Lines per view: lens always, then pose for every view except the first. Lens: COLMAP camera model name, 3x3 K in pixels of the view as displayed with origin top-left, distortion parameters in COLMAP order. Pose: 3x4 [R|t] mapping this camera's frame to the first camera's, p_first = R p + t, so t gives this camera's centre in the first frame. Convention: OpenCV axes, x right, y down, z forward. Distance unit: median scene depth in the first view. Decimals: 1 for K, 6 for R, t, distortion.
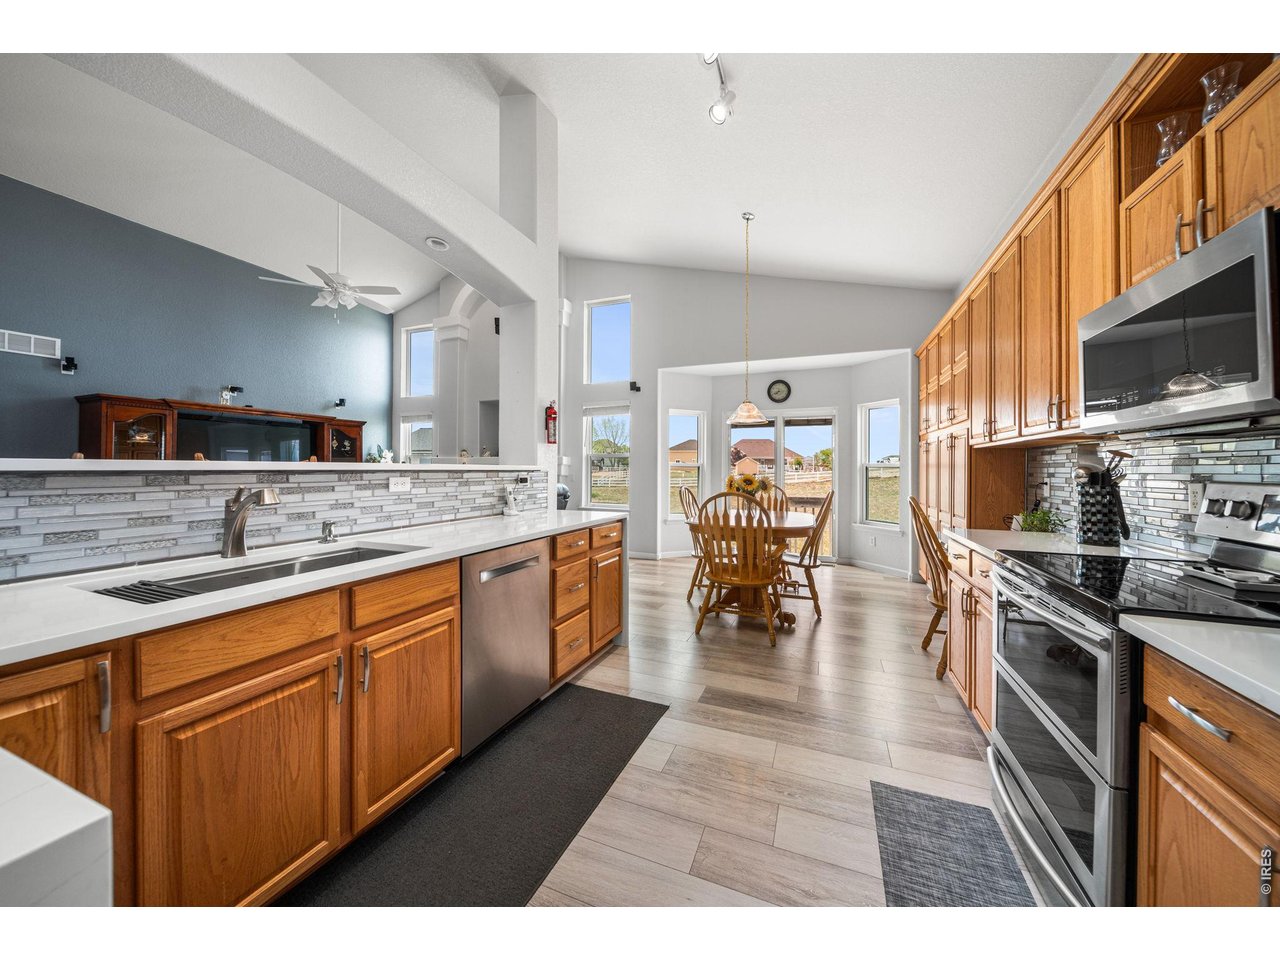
lens RADIAL K [[459.2, 0, 638.6], [0, 459.2, 446.7], [0, 0, 1]] dist [0.000191, -0.000072]
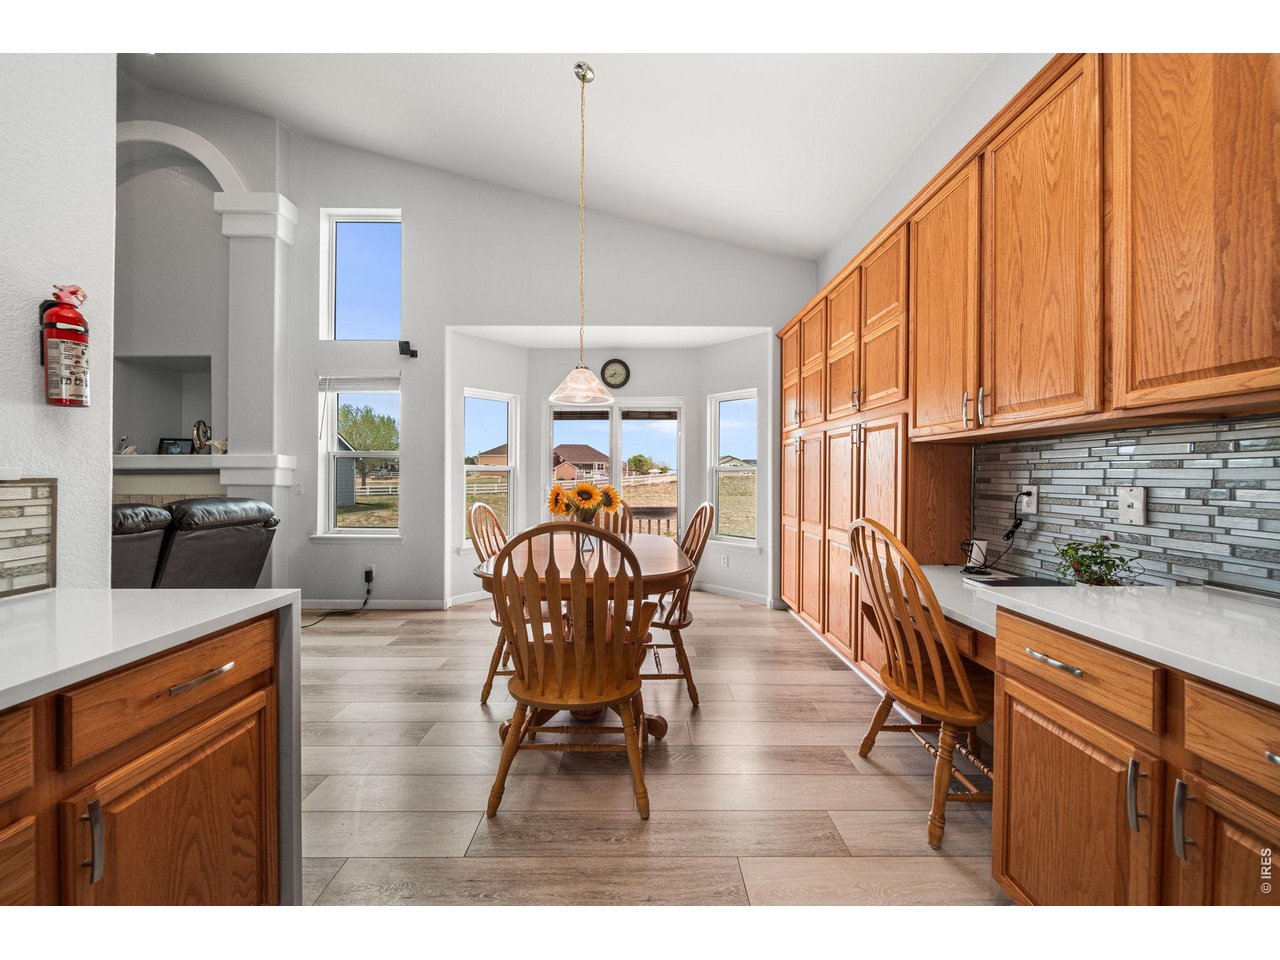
lens RADIAL K [[458.4, 0, 640.0], [0, 458.4, 480.0], [0, 0, 1]] dist [-0.000543, -0.000292]
pose [[0.923325, -0.009246, 0.383909, 0.057288], [-0.014434, 0.998168, 0.058754, 0.015740], [-0.383749, -0.059791, 0.921500, 0.328591]]
